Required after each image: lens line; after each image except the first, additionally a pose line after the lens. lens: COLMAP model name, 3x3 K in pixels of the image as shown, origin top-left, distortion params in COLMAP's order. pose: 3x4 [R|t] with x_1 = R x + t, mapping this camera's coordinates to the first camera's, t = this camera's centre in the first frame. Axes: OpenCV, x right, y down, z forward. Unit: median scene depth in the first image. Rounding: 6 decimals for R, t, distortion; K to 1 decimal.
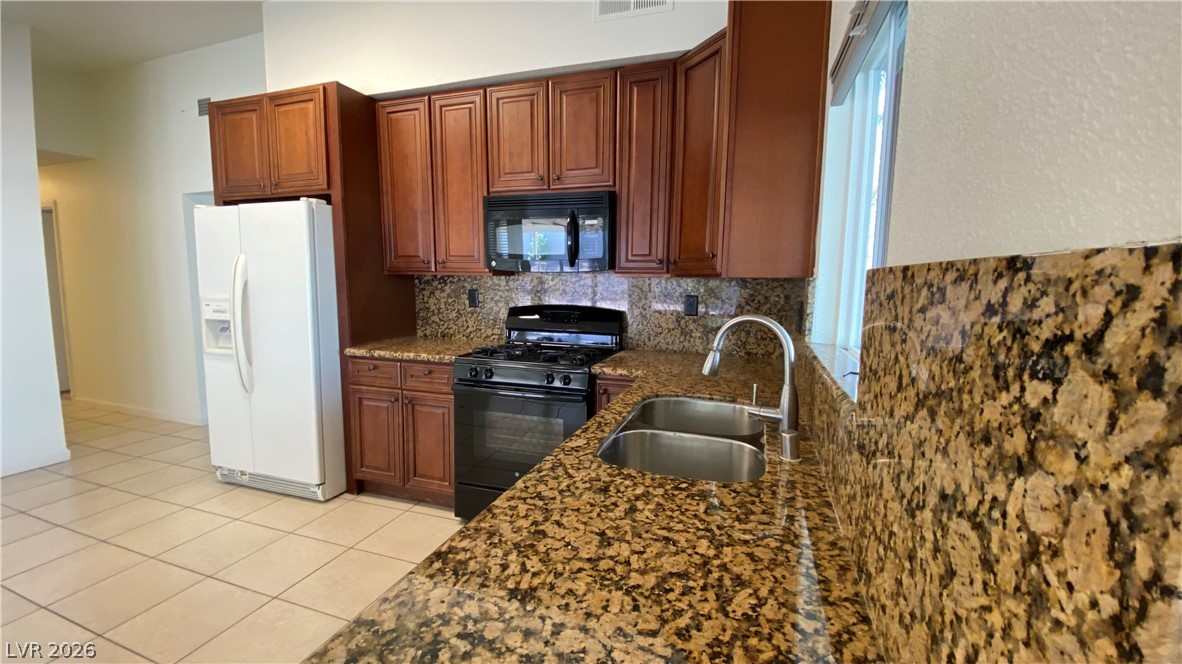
lens RADIAL K [[473.8, 0, 597.2], [0, 473.8, 334.9], [0, 0, 1]] dist [-0.031420, -0.002157]
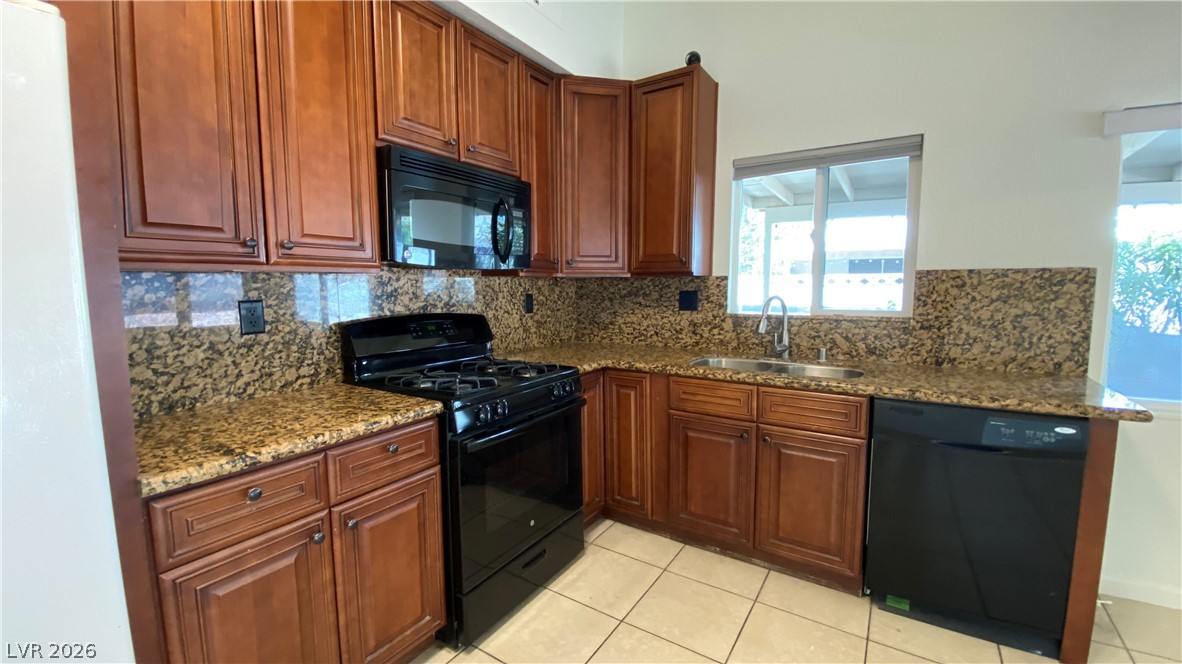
lens RADIAL K [[473.8, 0, 611.0], [0, 473.8, 330.6], [0, 0, 1]] dist [-0.031420, -0.002157]
pose [[0.227135, -0.107093, 0.967957, -0.669312], [0.124439, 0.988979, 0.080219, -0.054761], [-0.965880, 0.102231, 0.237959, 0.501324]]
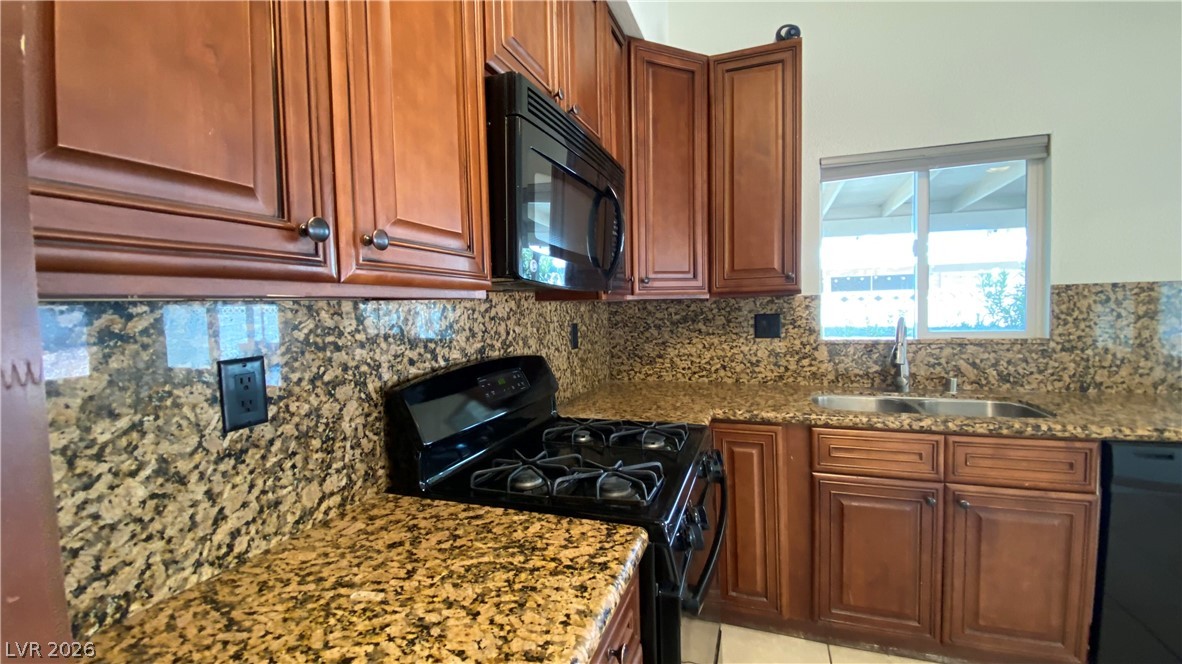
lens RADIAL K [[473.8, 0, 597.5], [0, 473.8, 325.5], [0, 0, 1]] dist [-0.031420, -0.002157]
pose [[0.025275, -0.056571, 0.998079, -0.502795], [0.146188, 0.987874, 0.052290, -0.098330], [-0.988934, 0.144586, 0.033239, 0.803377]]
